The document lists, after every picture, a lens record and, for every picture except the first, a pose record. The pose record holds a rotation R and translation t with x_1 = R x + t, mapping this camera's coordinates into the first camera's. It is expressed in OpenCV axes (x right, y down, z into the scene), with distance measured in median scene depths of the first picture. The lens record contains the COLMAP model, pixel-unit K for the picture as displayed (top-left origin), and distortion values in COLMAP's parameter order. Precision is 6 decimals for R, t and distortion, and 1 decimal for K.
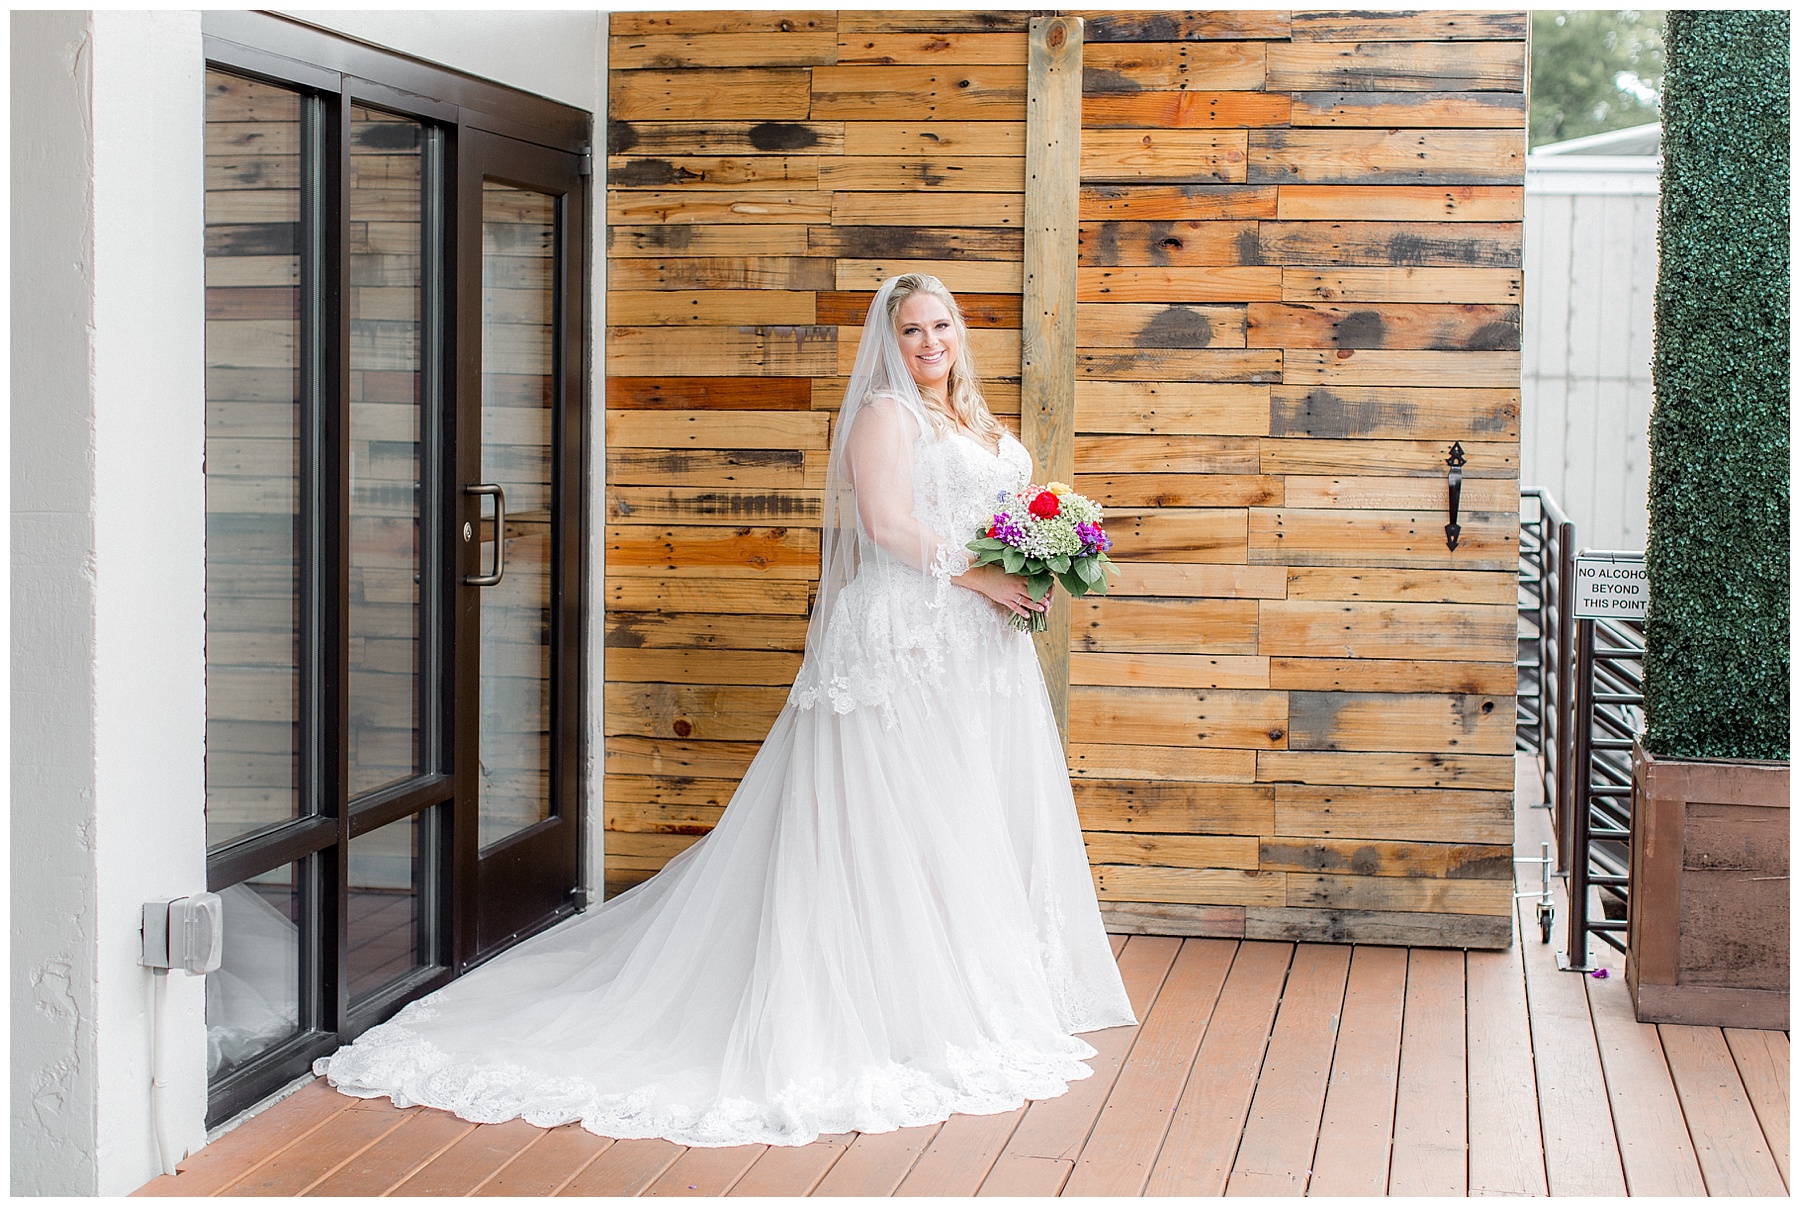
lens RADIAL K [[2873.4, 0, 906.3], [0, 2873.4, 543.6], [0, 0, 1]] dist [0.001332, 0.023636]
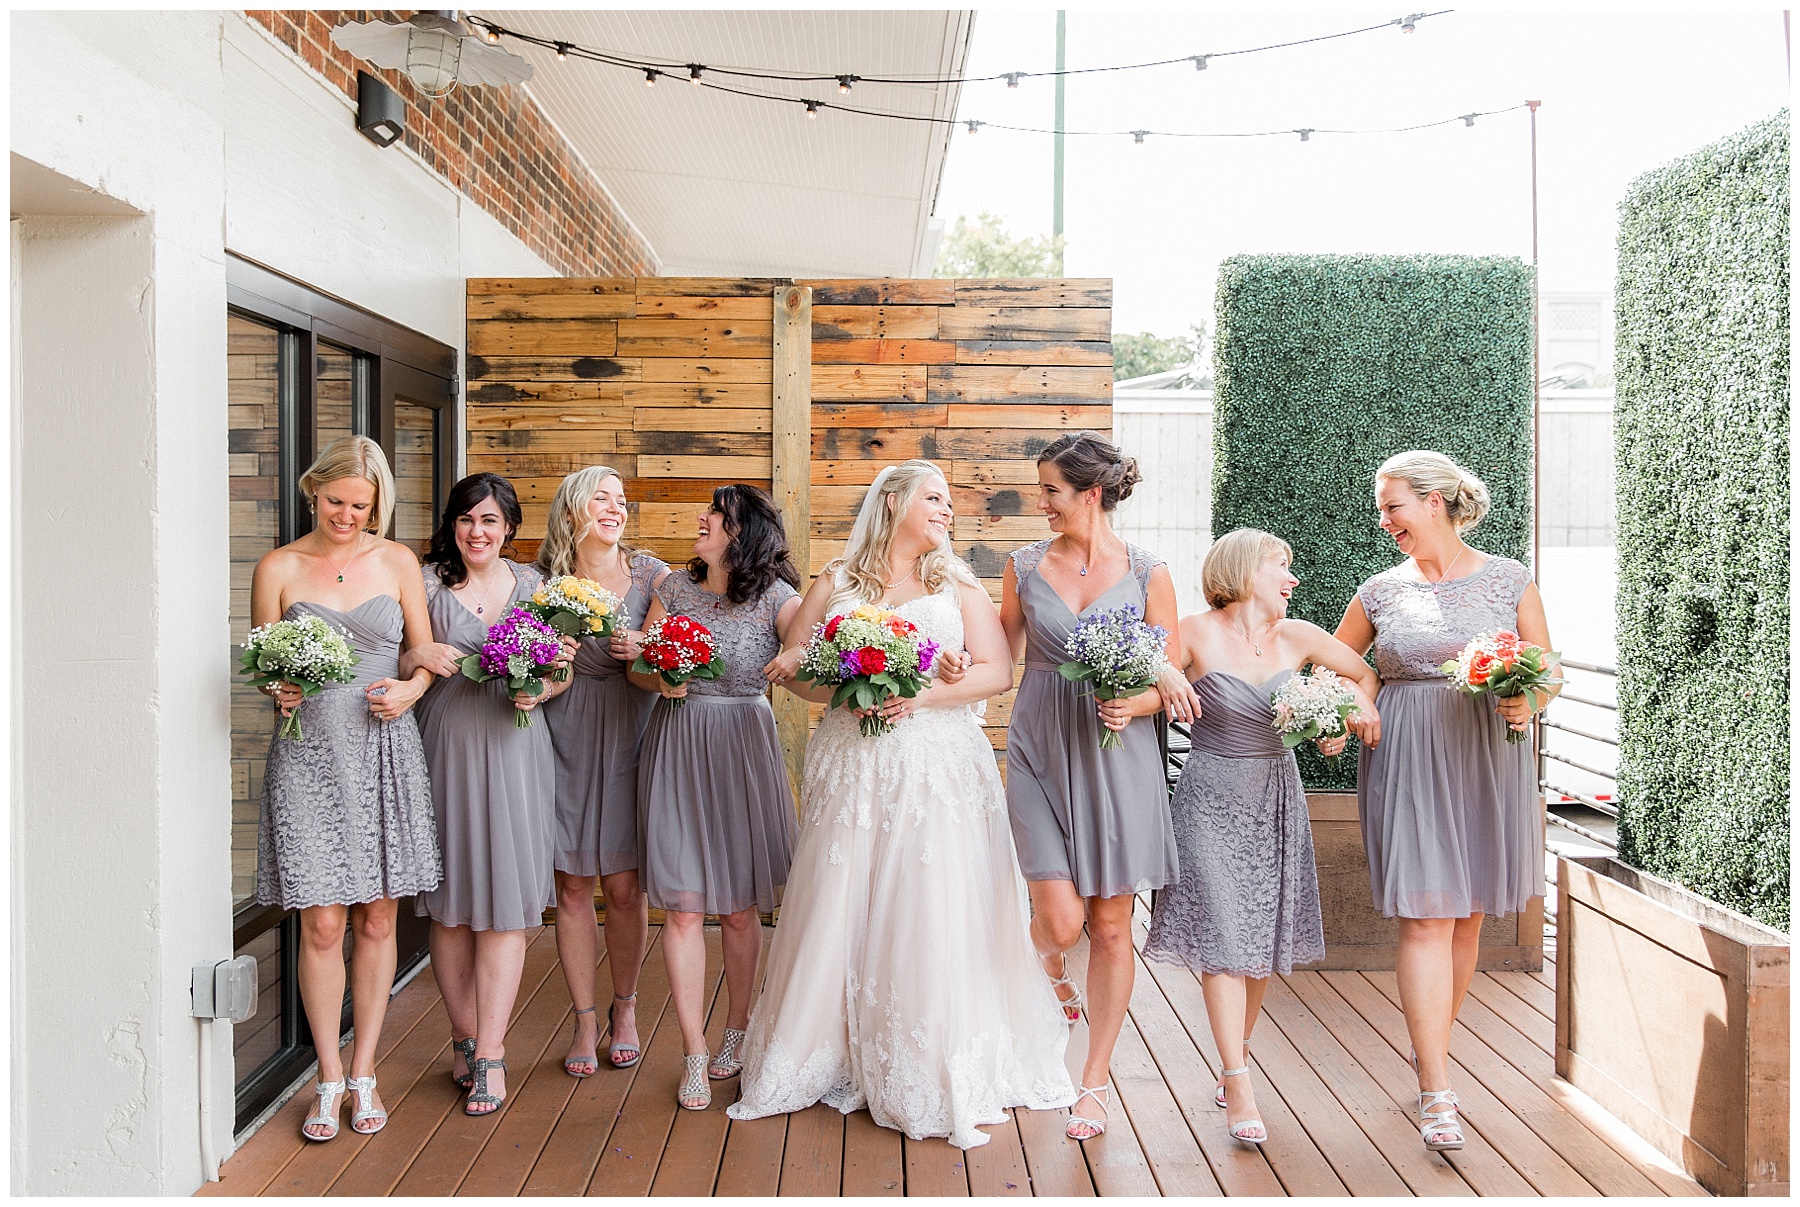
lens RADIAL K [[1834.1, 0, 921.4], [0, 1834.1, 573.9], [0, 0, 1]] dist [0.001794, 0.000833]
pose [[0.976343, -0.015792, 0.215650, -0.084550], [0.022838, 0.999282, -0.030220, -0.010539], [-0.215018, 0.034430, 0.976003, 0.095645]]
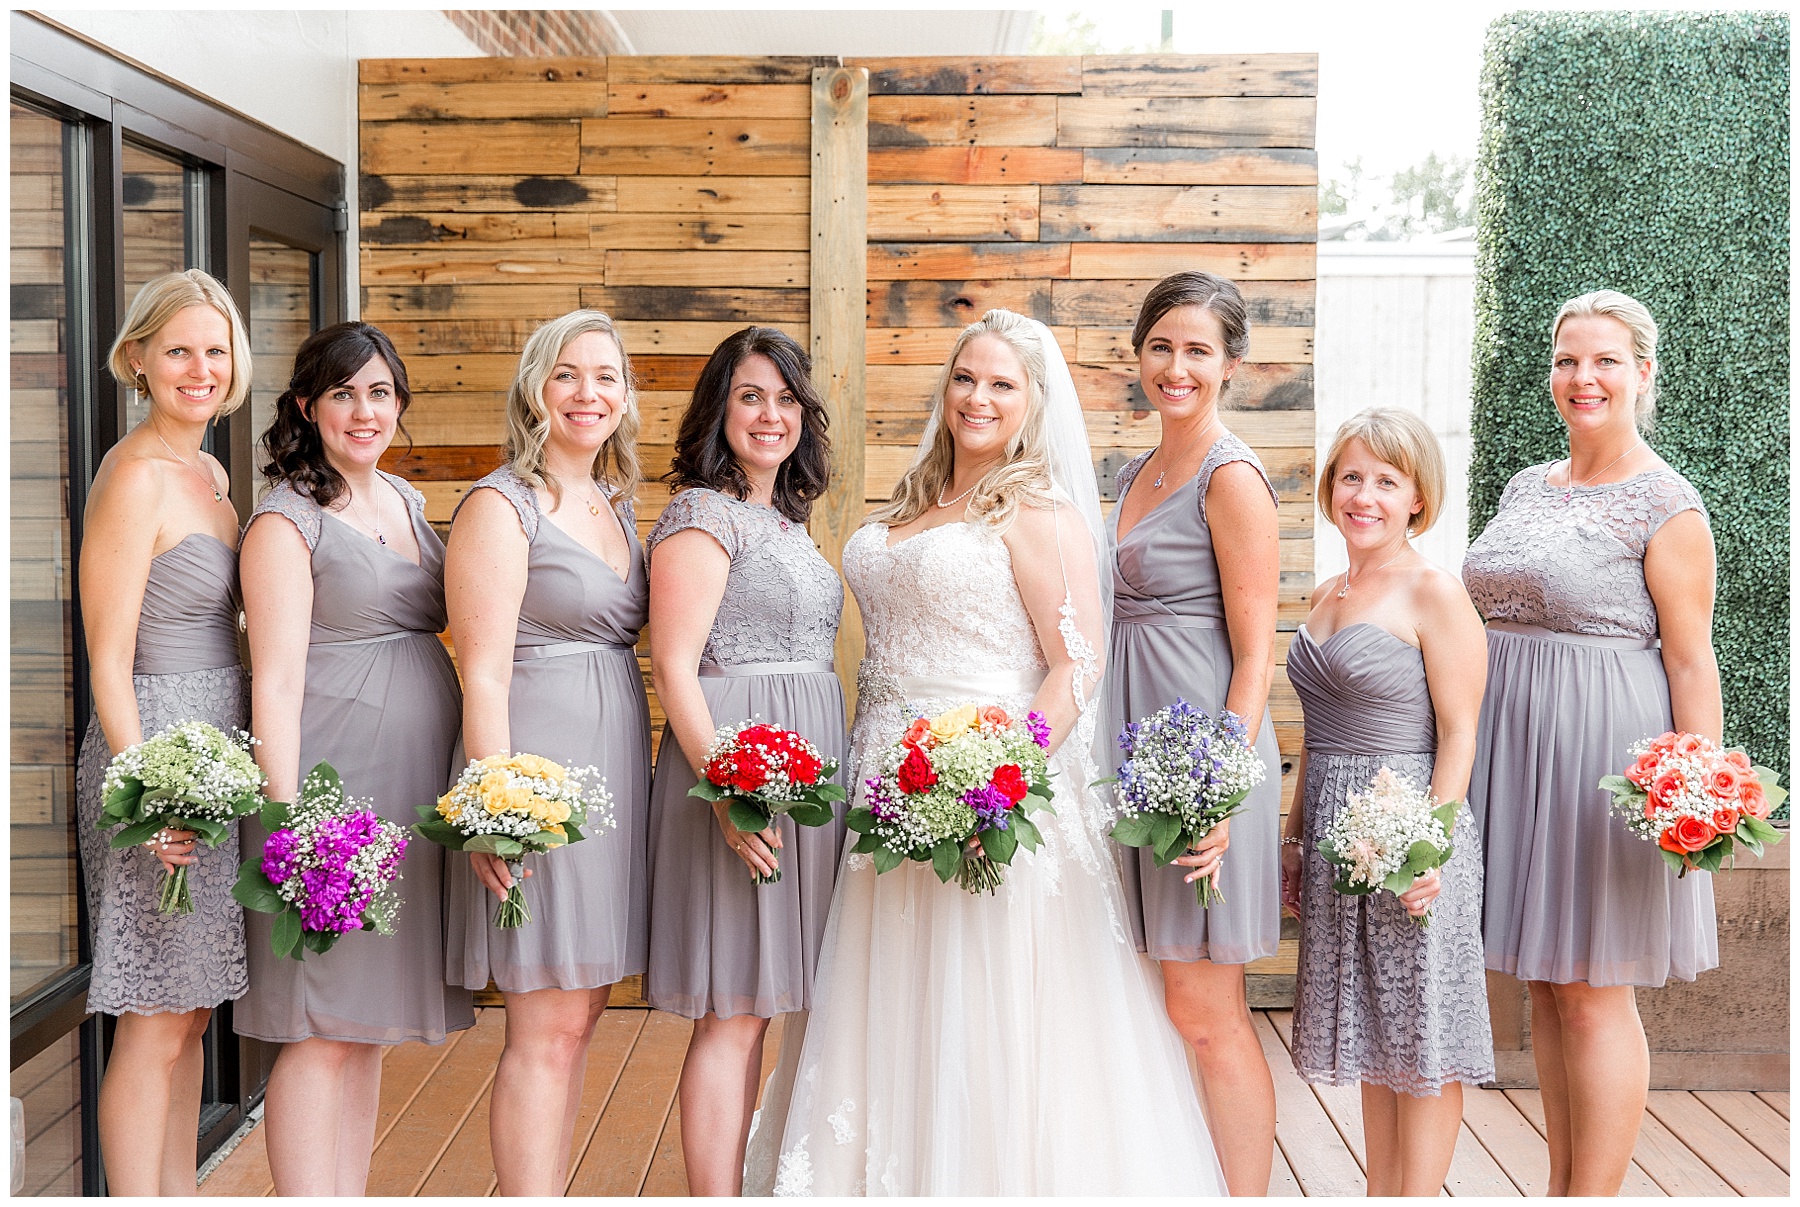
lens RADIAL K [[2404.2, 0, 884.1], [0, 2404.2, 604.5], [0, 0, 1]] dist [0.009526, -0.019617]
pose [[0.983877, -0.023914, 0.177239, -0.080129], [0.022006, 0.999677, 0.012723, -0.013237], [-0.177486, -0.008617, 0.984086, 0.200234]]
